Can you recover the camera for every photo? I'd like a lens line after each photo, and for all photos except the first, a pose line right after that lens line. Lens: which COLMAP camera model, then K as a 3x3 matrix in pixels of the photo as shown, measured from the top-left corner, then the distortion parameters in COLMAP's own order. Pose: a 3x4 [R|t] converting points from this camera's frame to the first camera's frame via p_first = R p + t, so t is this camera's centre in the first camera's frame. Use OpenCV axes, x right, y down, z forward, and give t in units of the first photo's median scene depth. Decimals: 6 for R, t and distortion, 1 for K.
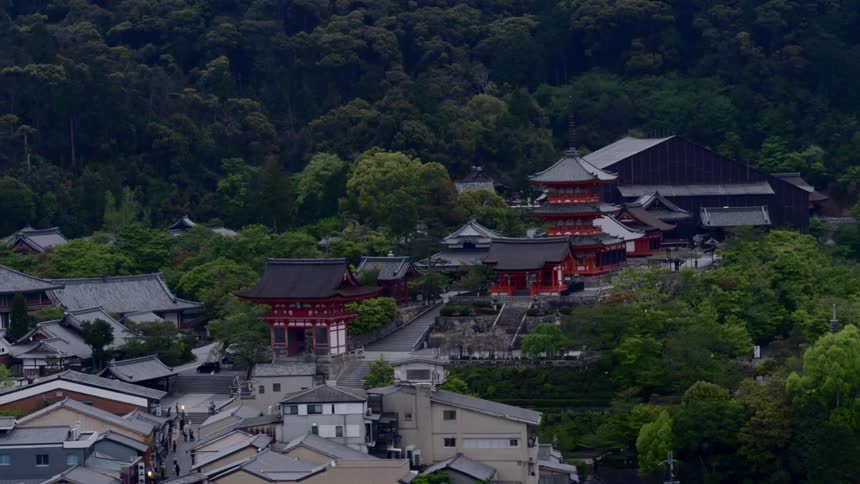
lens RADIAL K [[2314.2, 0, 430.0], [0, 2314.2, 242.0], [0, 0, 1]] dist [0.073516, 0.516822]
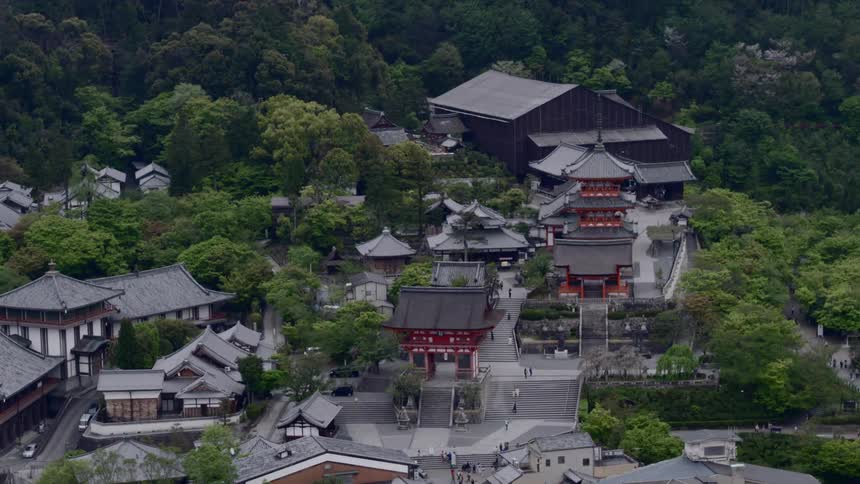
lens RADIAL K [[2266.9, 0, 430.0], [0, 2266.9, 242.0], [0, 0, 1]] dist [0.082781, 0.450056]
pose [[0.960832, -0.038839, 0.274396, -0.268856], [0.006307, 0.992939, 0.118460, -0.106564], [-0.277059, -0.112090, 0.954292, 0.018076]]
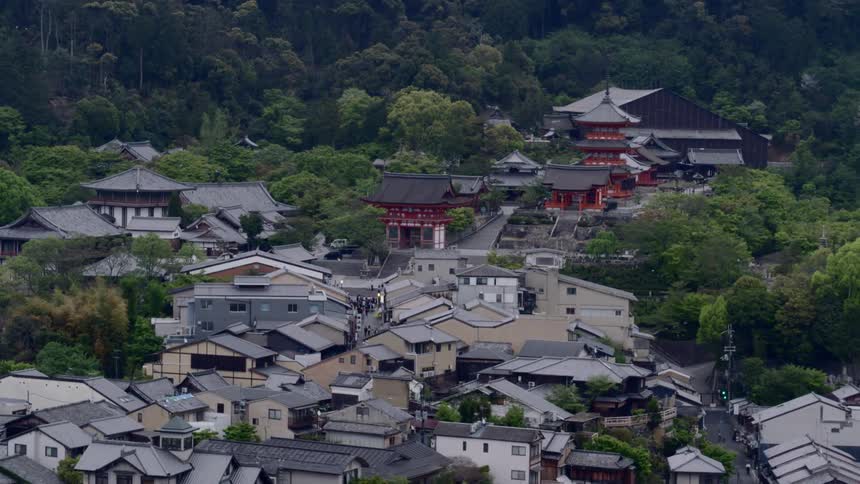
lens RADIAL K [[2266.9, 0, 430.0], [0, 2266.9, 242.0], [0, 0, 1]] dist [0.082781, 0.450056]
pose [[0.996624, 0.041909, 0.070599, -0.105167], [-0.043921, 0.998665, 0.027187, 0.008355], [-0.069365, -0.030196, 0.997134, -0.199119]]
